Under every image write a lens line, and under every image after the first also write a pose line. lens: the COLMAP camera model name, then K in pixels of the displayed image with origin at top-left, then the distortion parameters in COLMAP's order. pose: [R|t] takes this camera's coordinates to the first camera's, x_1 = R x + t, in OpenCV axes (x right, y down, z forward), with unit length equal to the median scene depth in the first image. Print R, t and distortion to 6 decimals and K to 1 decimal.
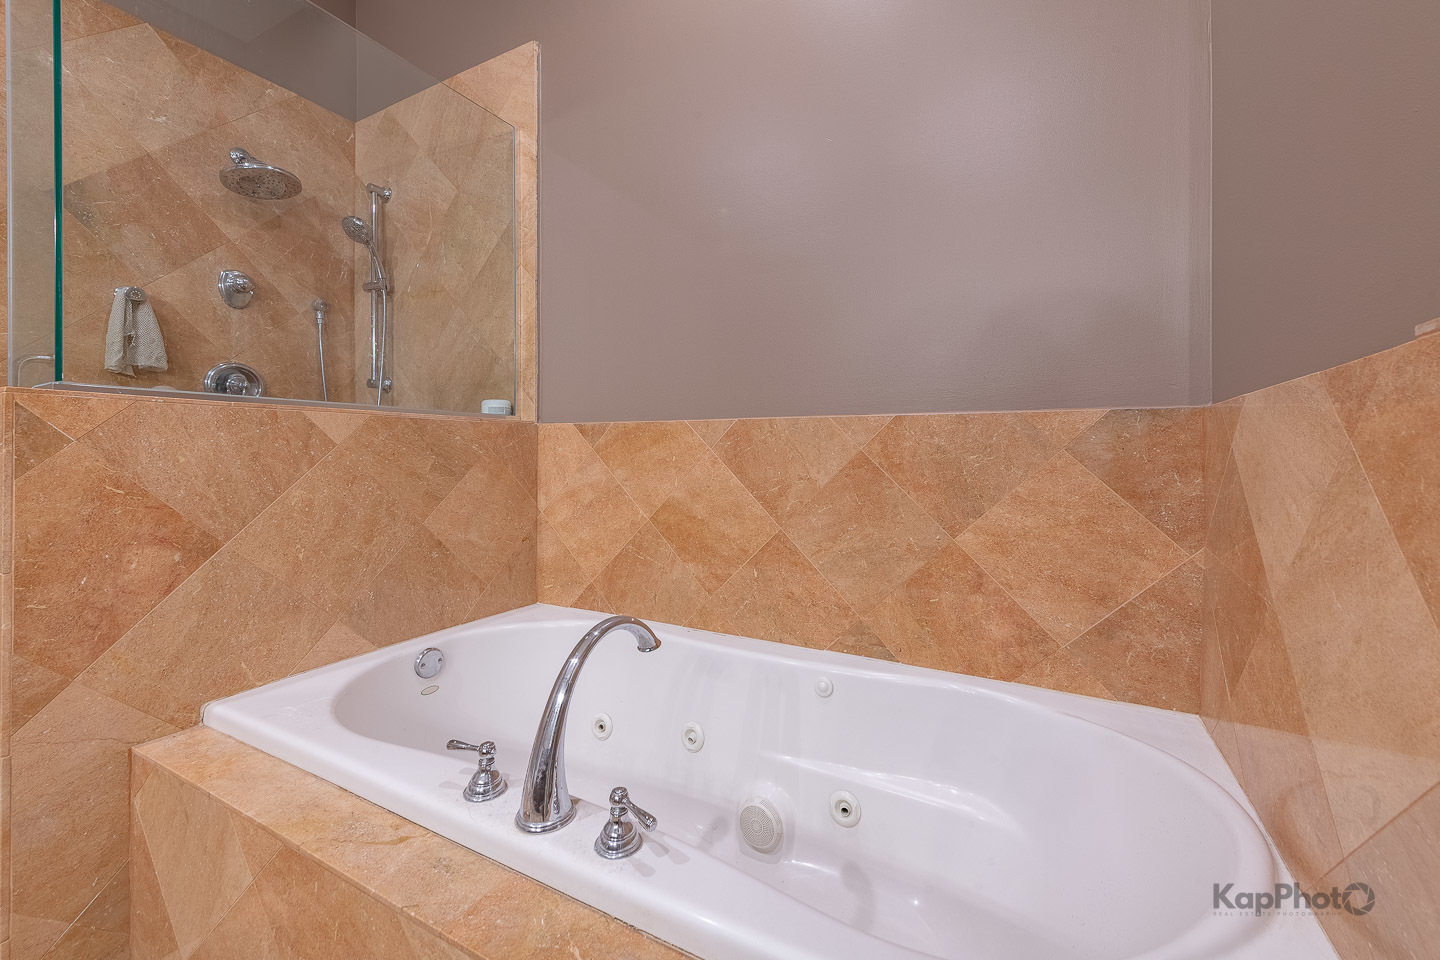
lens RADIAL K [[597.6, 0, 764.9], [0, 597.6, 453.9], [0, 0, 1]] dist [0.009373, -0.002210]
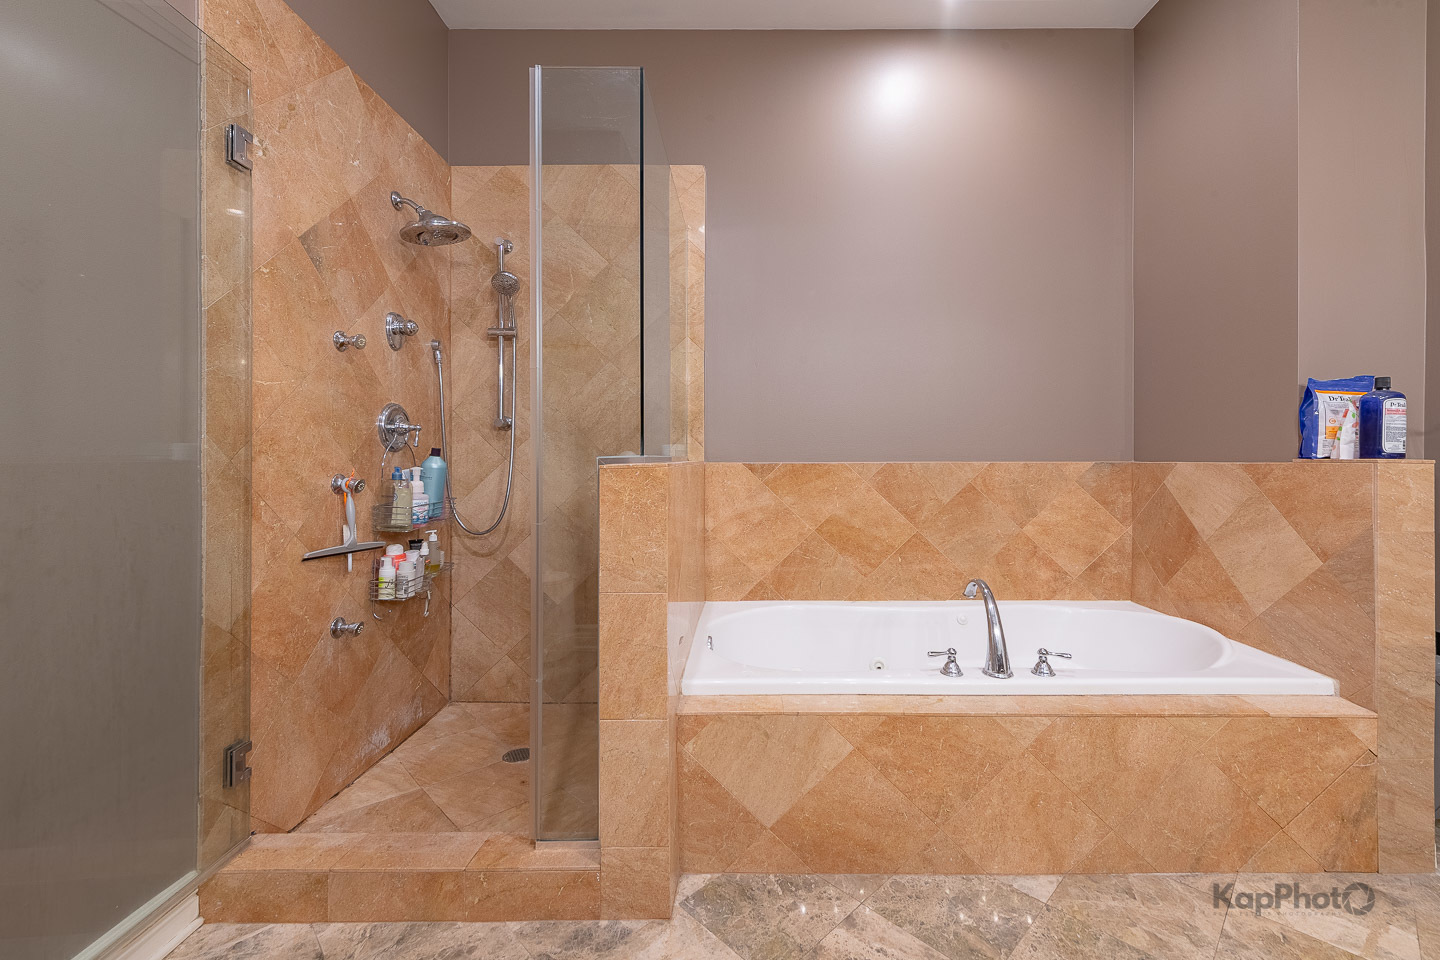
lens RADIAL K [[597.6, 0, 749.0], [0, 597.6, 459.1], [0, 0, 1]] dist [0.009373, -0.002210]
pose [[0.888007, -0.009325, 0.459736, -1.037394], [0.007708, 0.999956, 0.005393, -0.075179], [-0.459766, -0.001245, 0.888039, -0.217356]]
